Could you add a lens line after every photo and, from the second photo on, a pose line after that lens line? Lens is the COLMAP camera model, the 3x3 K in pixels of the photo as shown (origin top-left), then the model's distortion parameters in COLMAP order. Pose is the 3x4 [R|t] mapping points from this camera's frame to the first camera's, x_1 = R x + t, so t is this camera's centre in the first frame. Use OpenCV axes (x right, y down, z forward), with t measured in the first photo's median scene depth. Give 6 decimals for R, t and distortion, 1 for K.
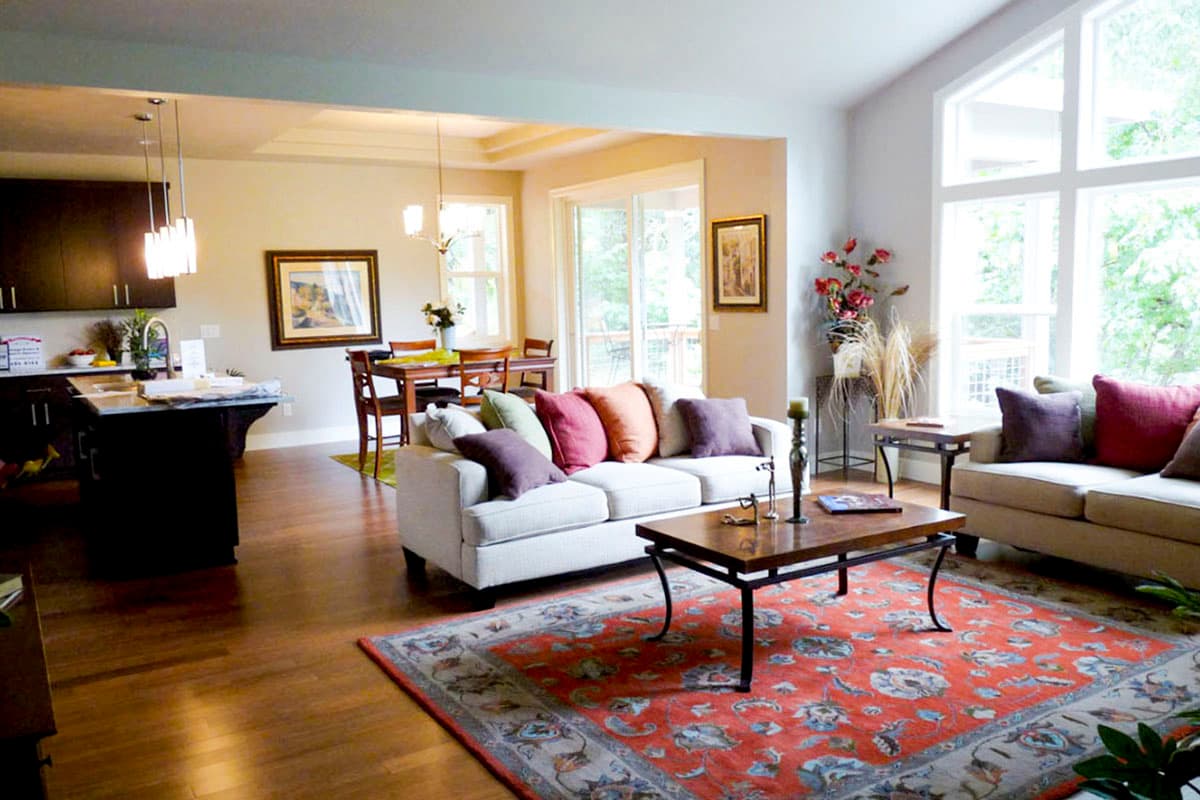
lens RADIAL K [[971.7, 0, 593.3], [0, 971.7, 414.5], [0, 0, 1]] dist [0.001018, -0.021528]
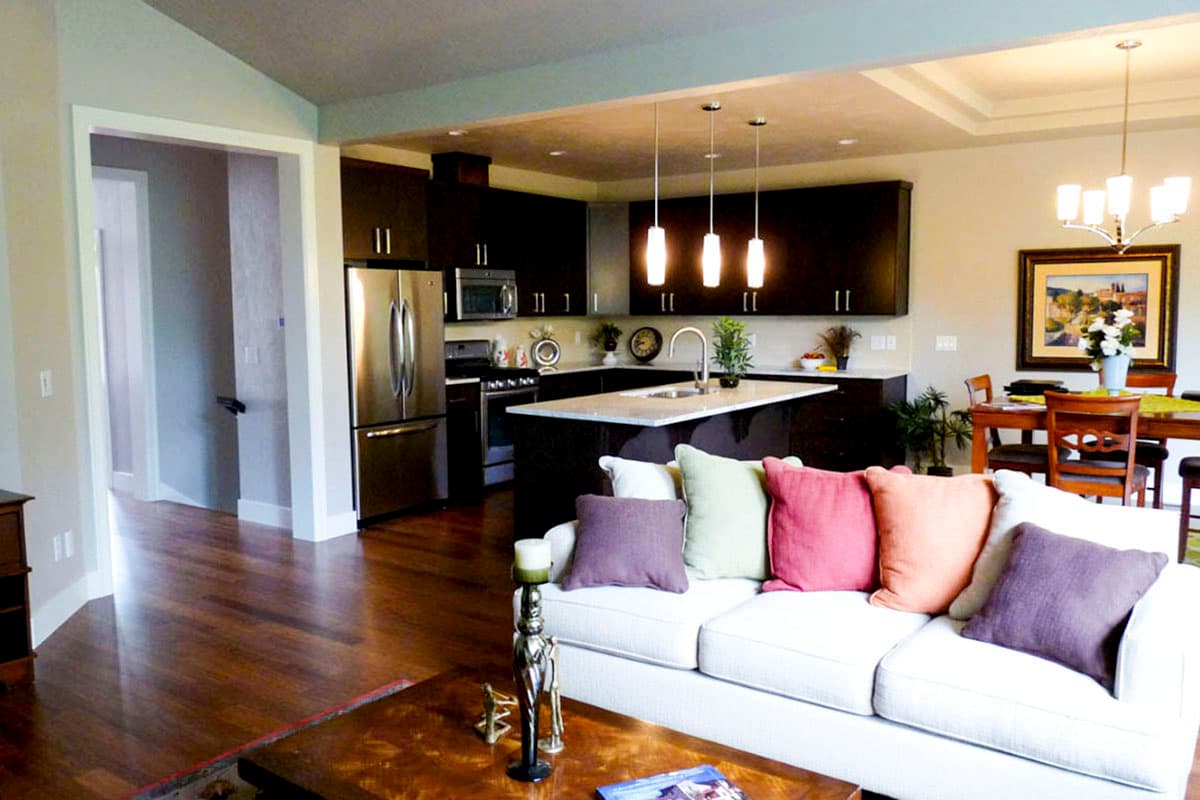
lens RADIAL K [[971.7, 0, 601.6], [0, 971.7, 404.6], [0, 0, 1]] dist [0.001018, -0.021528]
pose [[0.391750, 0.116569, -0.912658, 0.503723], [-0.121560, 0.989804, 0.074244, -0.096239], [0.912006, 0.081858, 0.401925, 0.602067]]
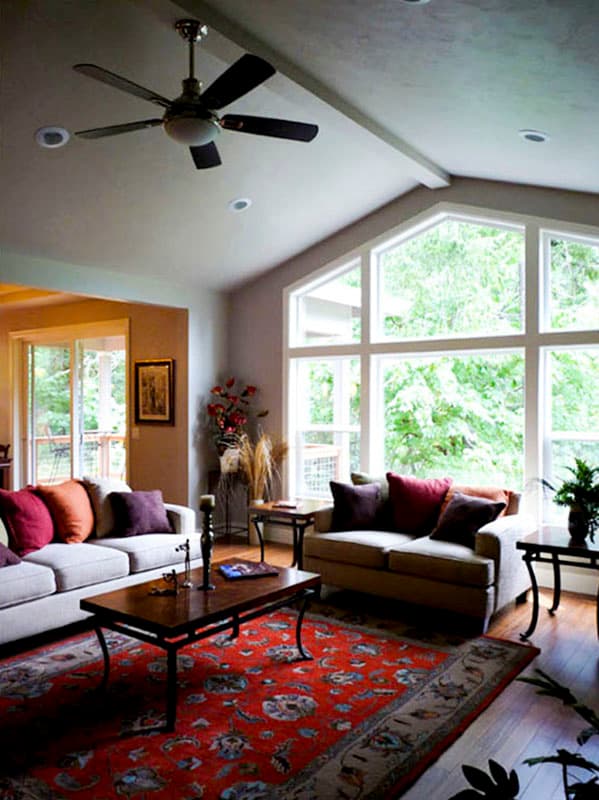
lens RADIAL K [[651.3, 0, 292.1], [0, 651.3, 407.0], [0, 0, 1]] dist [-0.000862, -0.035584]
pose [[0.931540, 0.026116, 0.362701, -0.009881], [0.019153, 0.992509, -0.120657, -0.020867], [-0.363135, 0.119343, 0.924062, 0.068724]]
